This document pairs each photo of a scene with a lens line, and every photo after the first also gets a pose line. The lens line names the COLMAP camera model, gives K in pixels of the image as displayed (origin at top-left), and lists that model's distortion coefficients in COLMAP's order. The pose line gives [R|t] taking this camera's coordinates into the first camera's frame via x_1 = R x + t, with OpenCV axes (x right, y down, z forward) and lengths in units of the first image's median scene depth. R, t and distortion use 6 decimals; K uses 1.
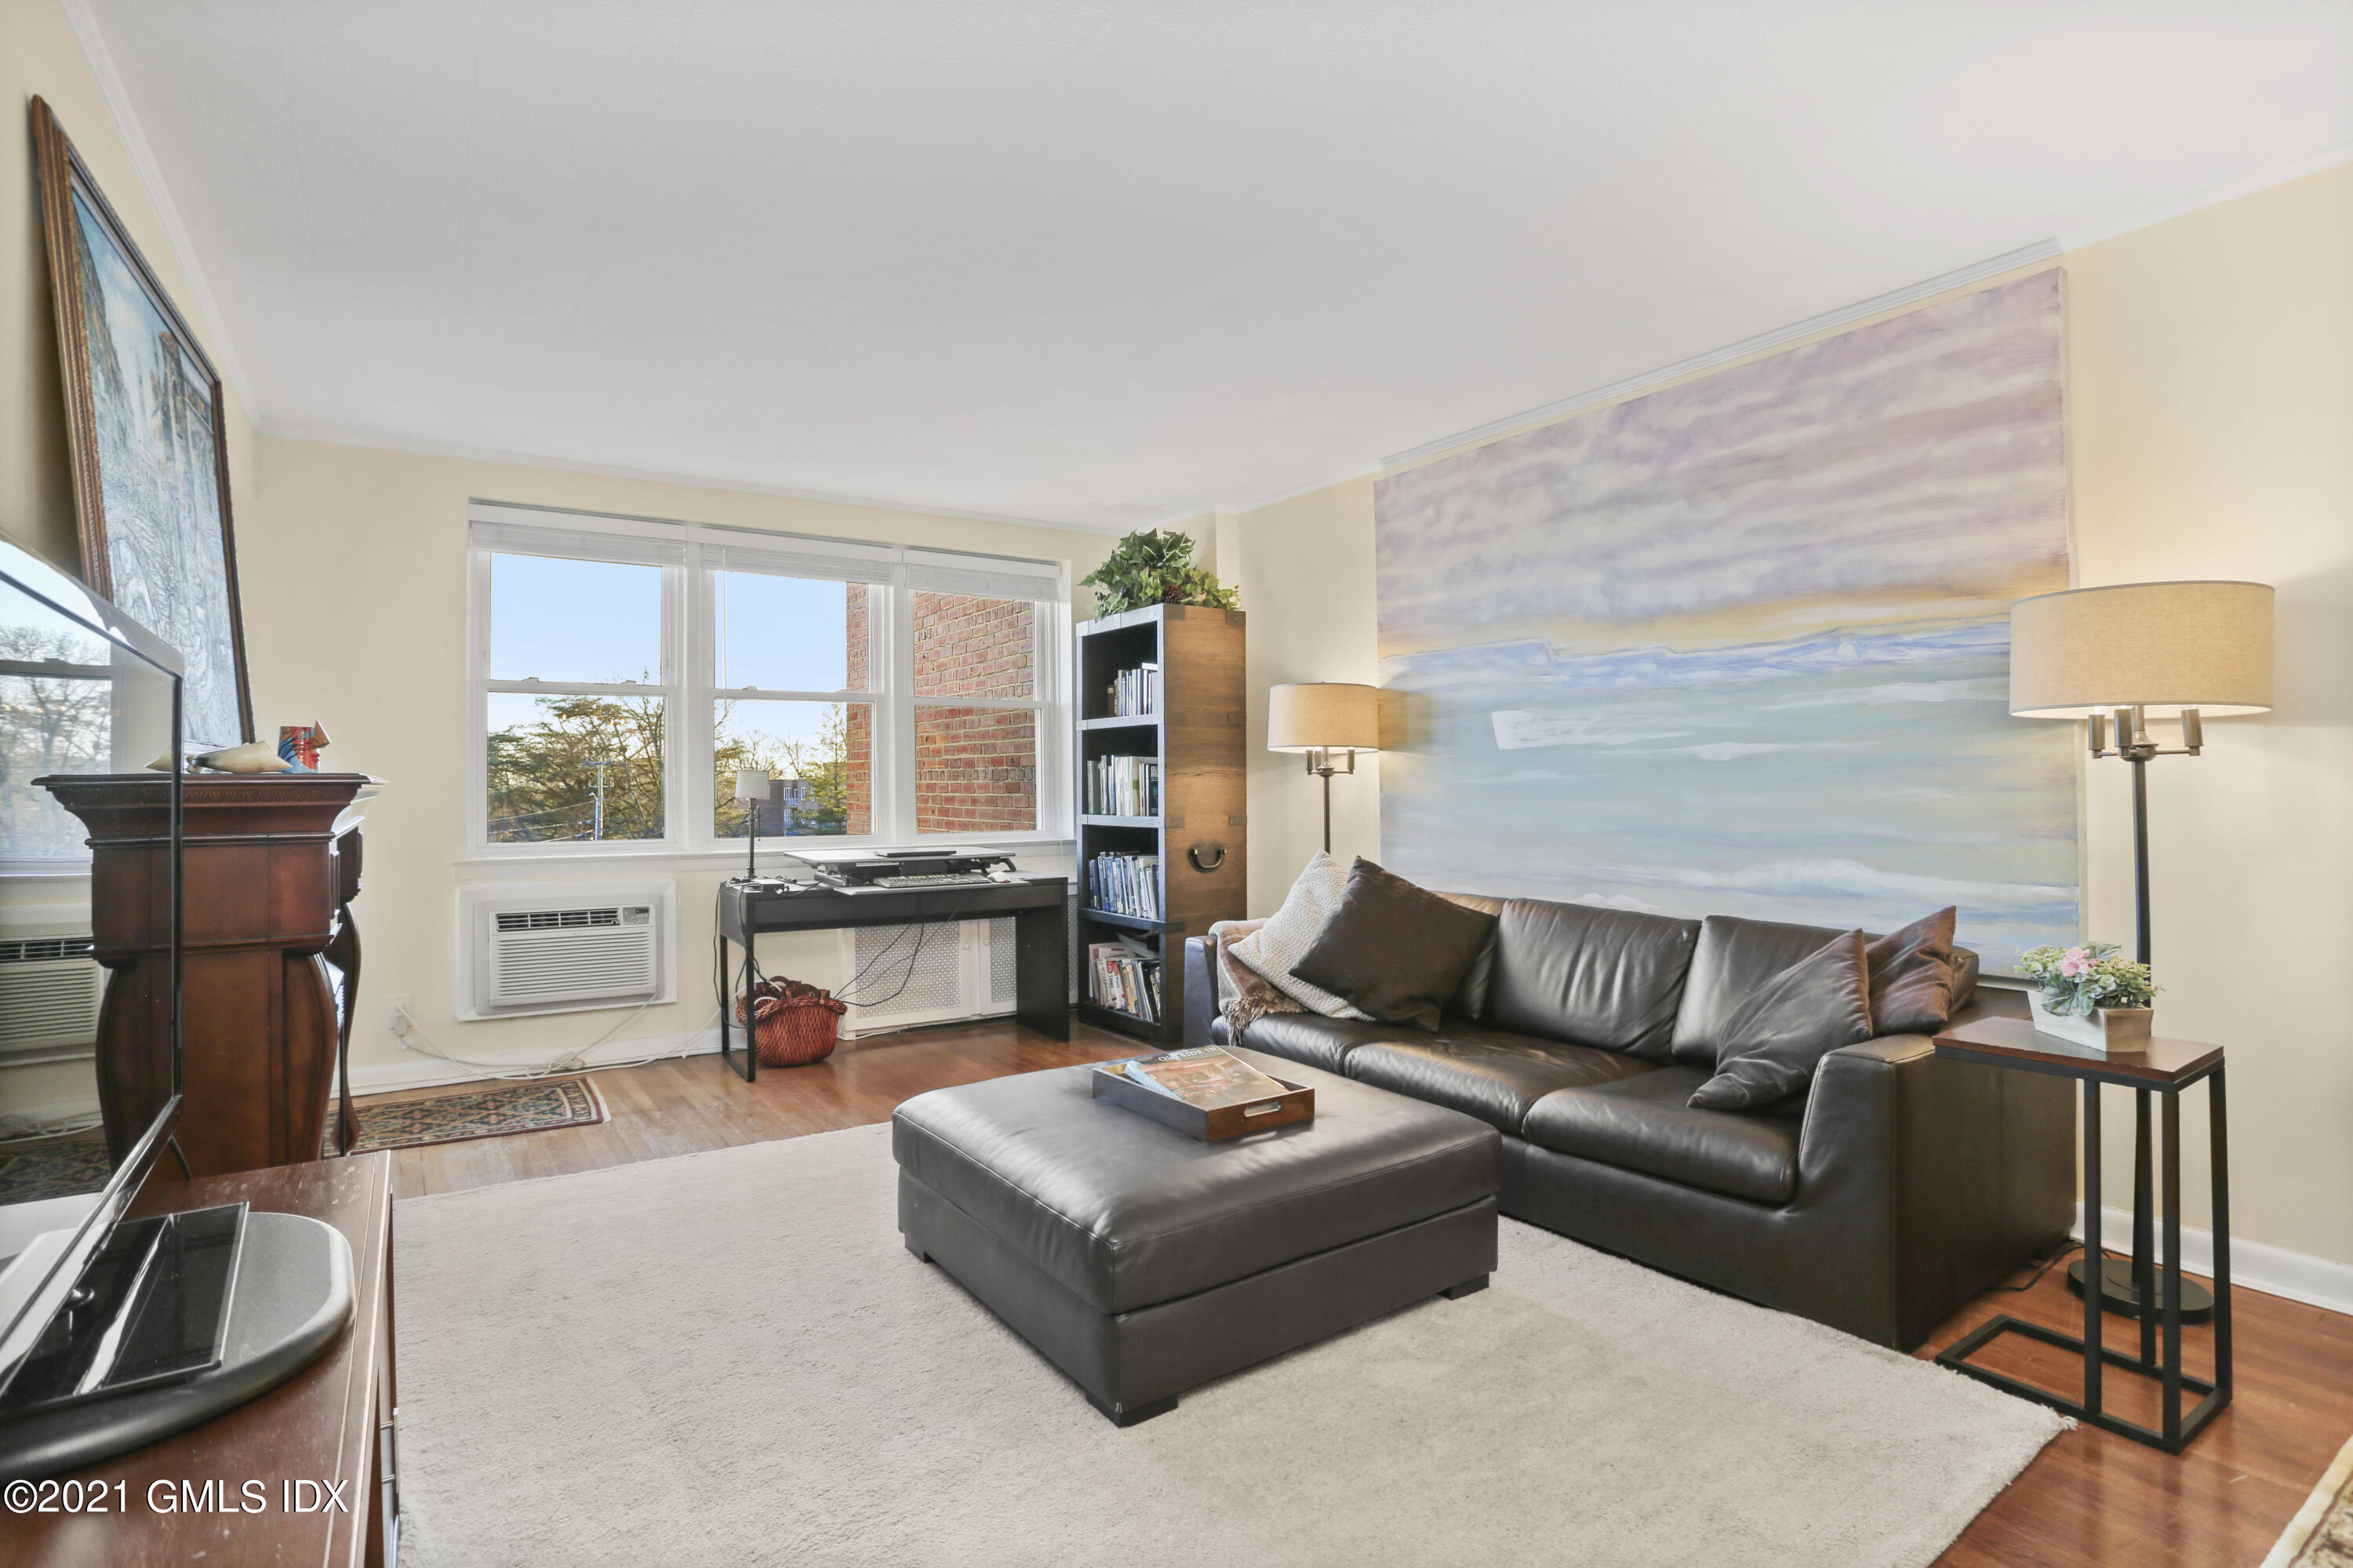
lens RADIAL K [[1153.6, 0, 1156.4], [0, 1153.6, 812.1], [0, 0, 1]] dist [-0.085958, 0.041807]
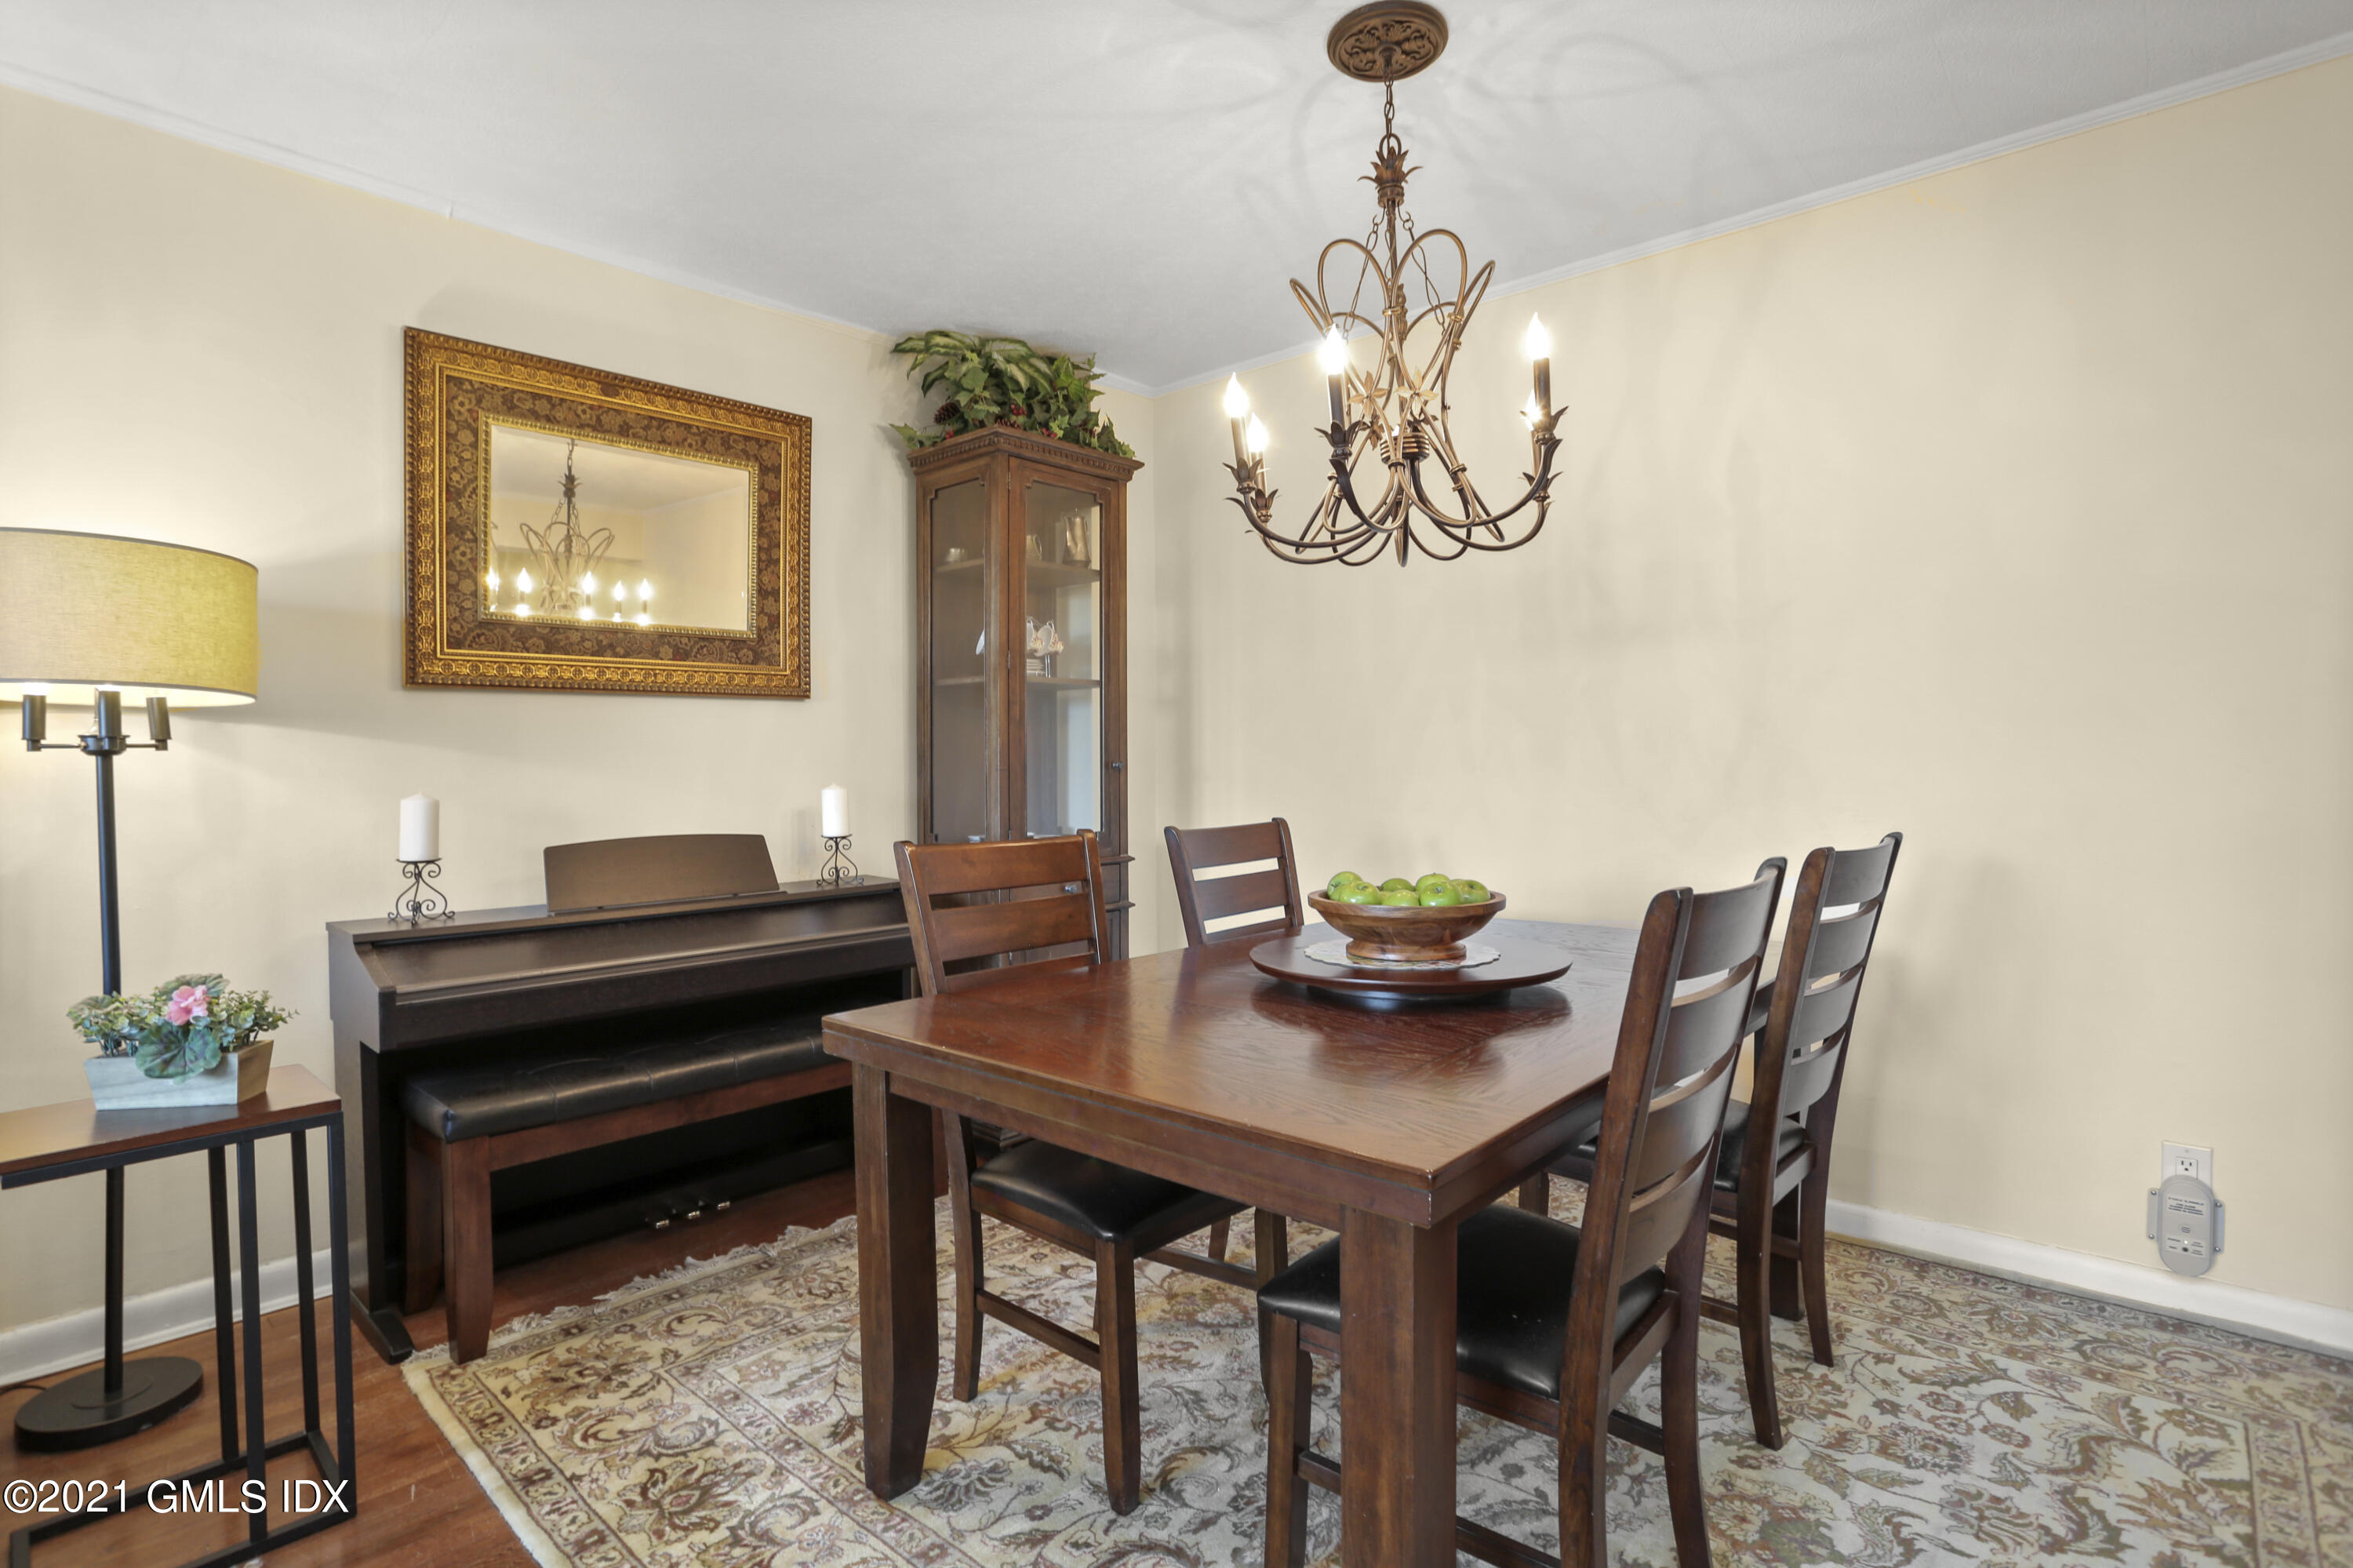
lens RADIAL K [[1153.6, 0, 1156.4], [0, 1153.6, 812.1], [0, 0, 1]] dist [-0.085958, 0.041807]
pose [[-0.230990, -0.026526, 0.972594, -0.065463], [0.025914, 0.999106, 0.033403, -0.007851], [-0.972611, 0.032920, -0.230096, 0.296955]]
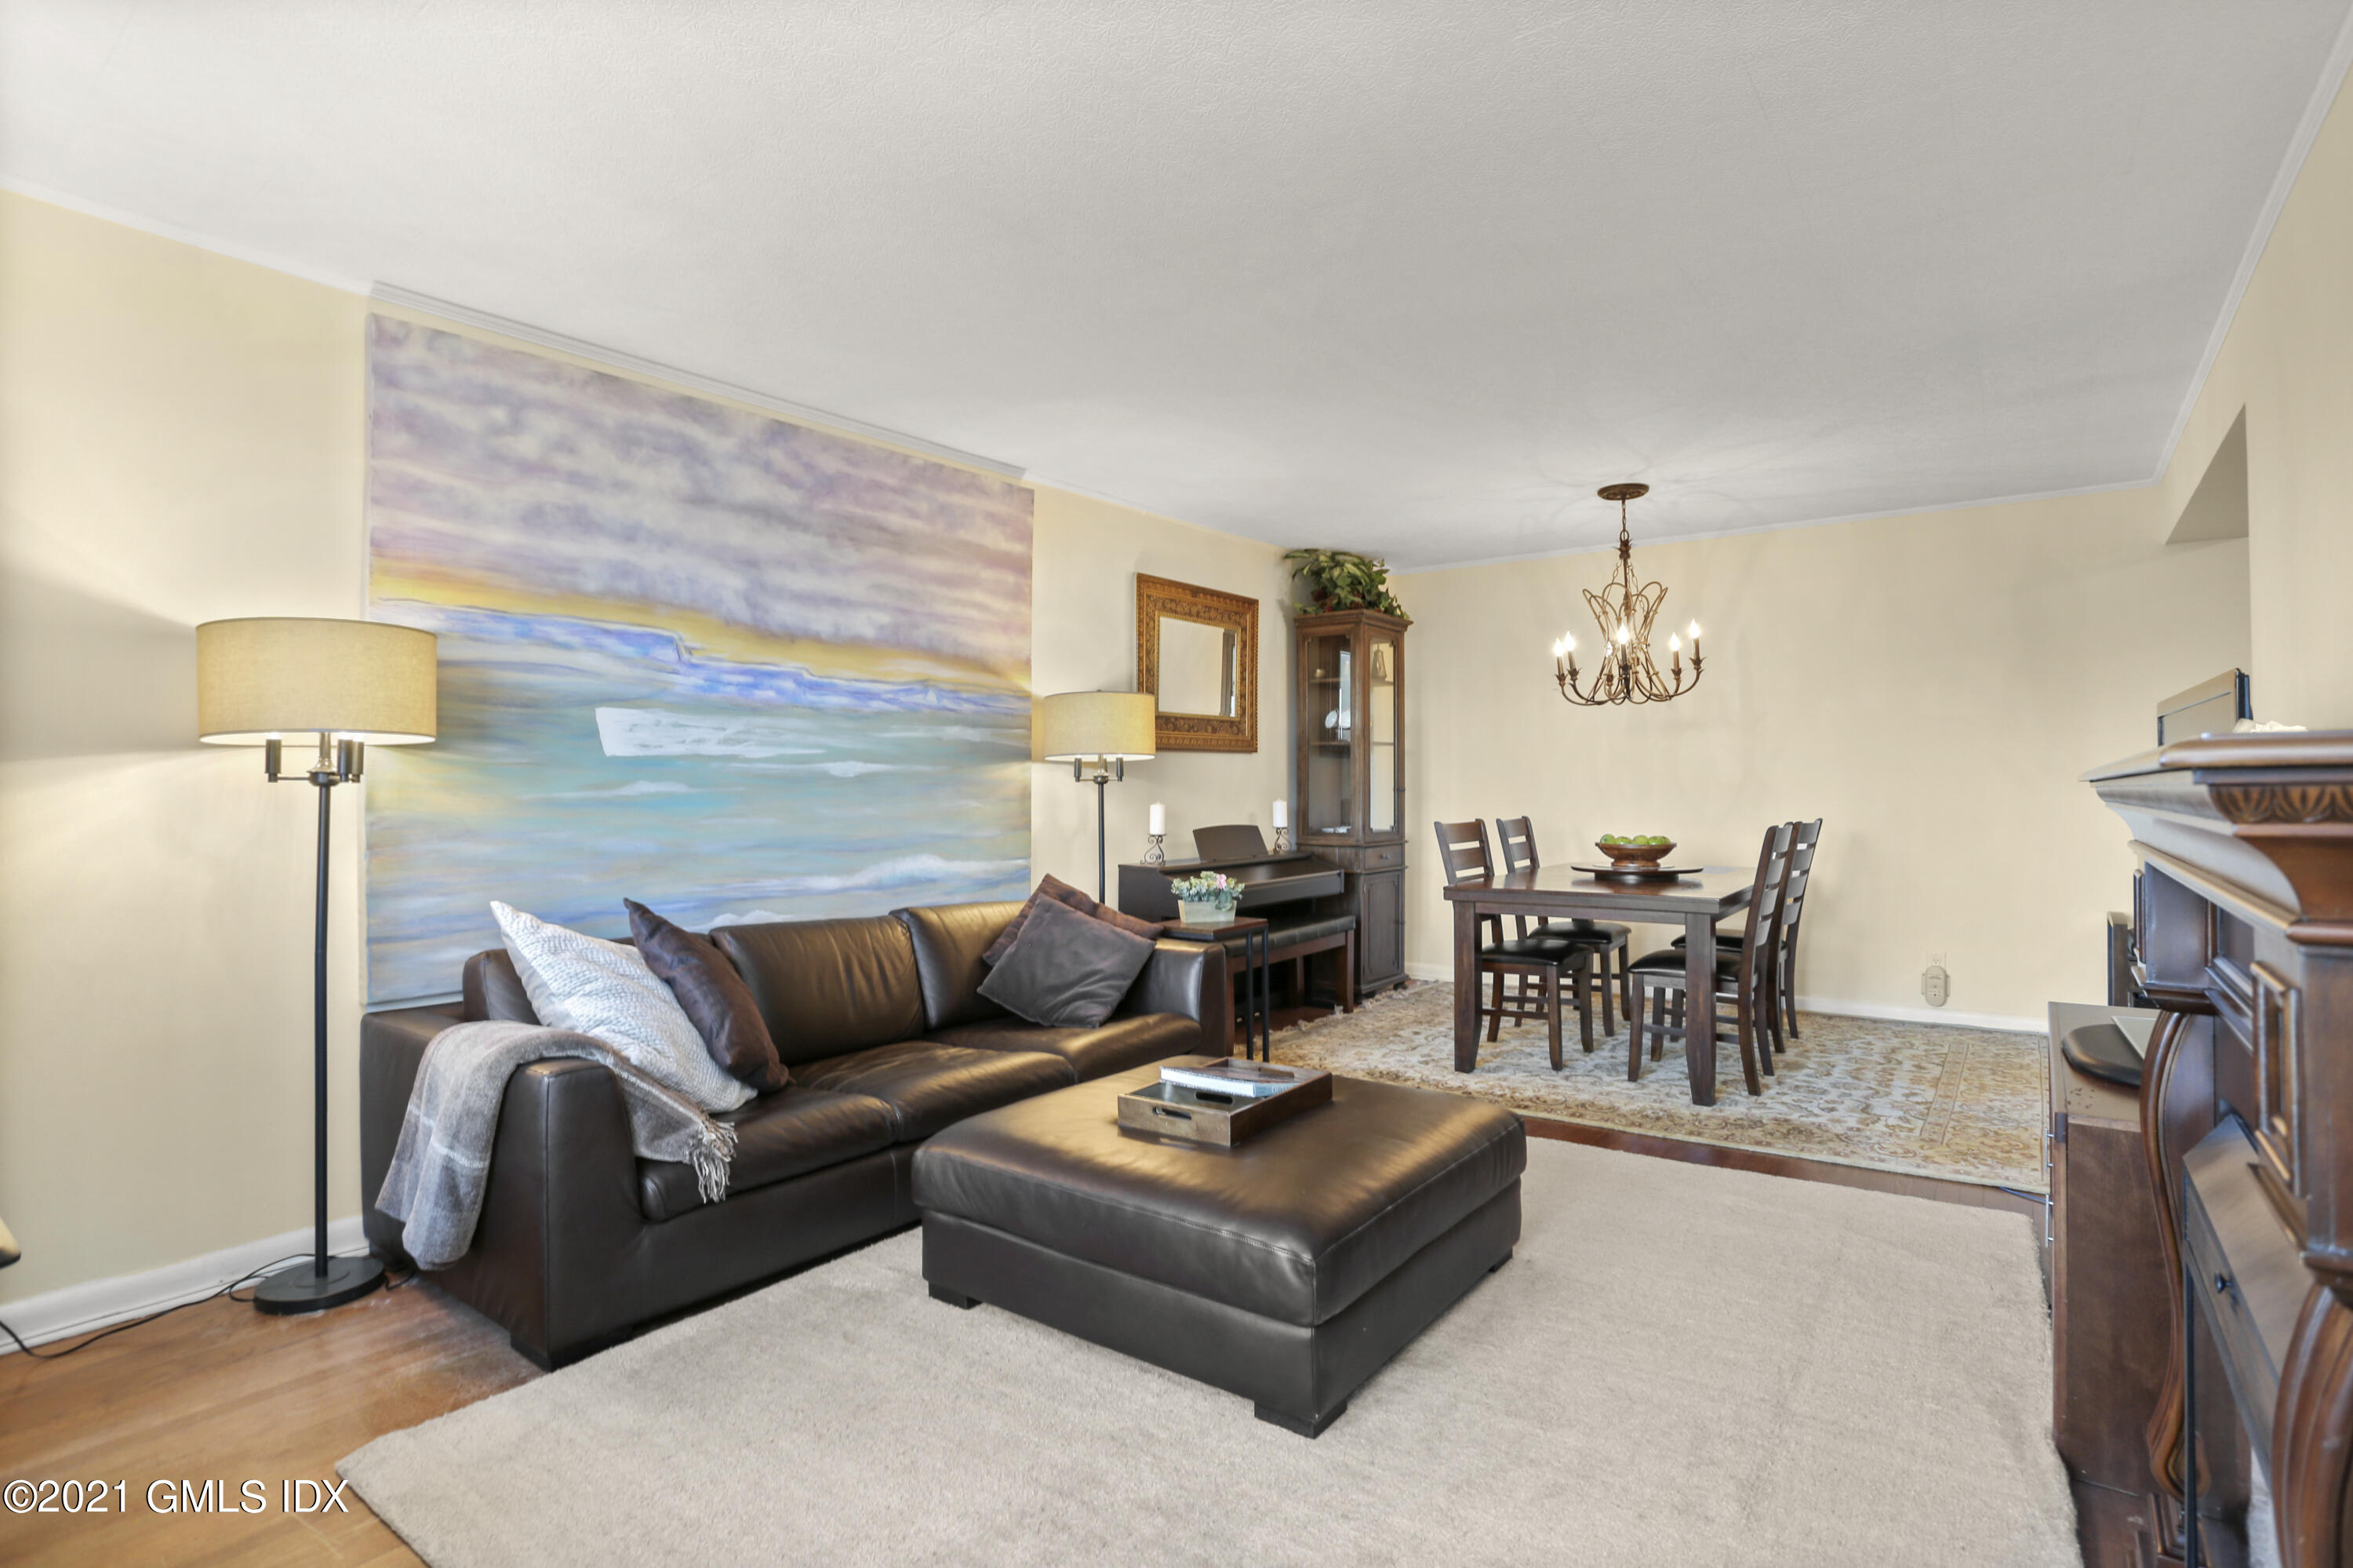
lens RADIAL K [[1104.4, 0, 1164.4], [0, 1104.4, 825.2], [0, 0, 1]] dist [-0.117539, 0.053601]
pose [[-0.305268, -0.015490, 0.952141, -0.634052], [0.030670, 0.999189, 0.026089, -0.015928], [-0.951773, 0.037166, -0.304545, 1.012879]]
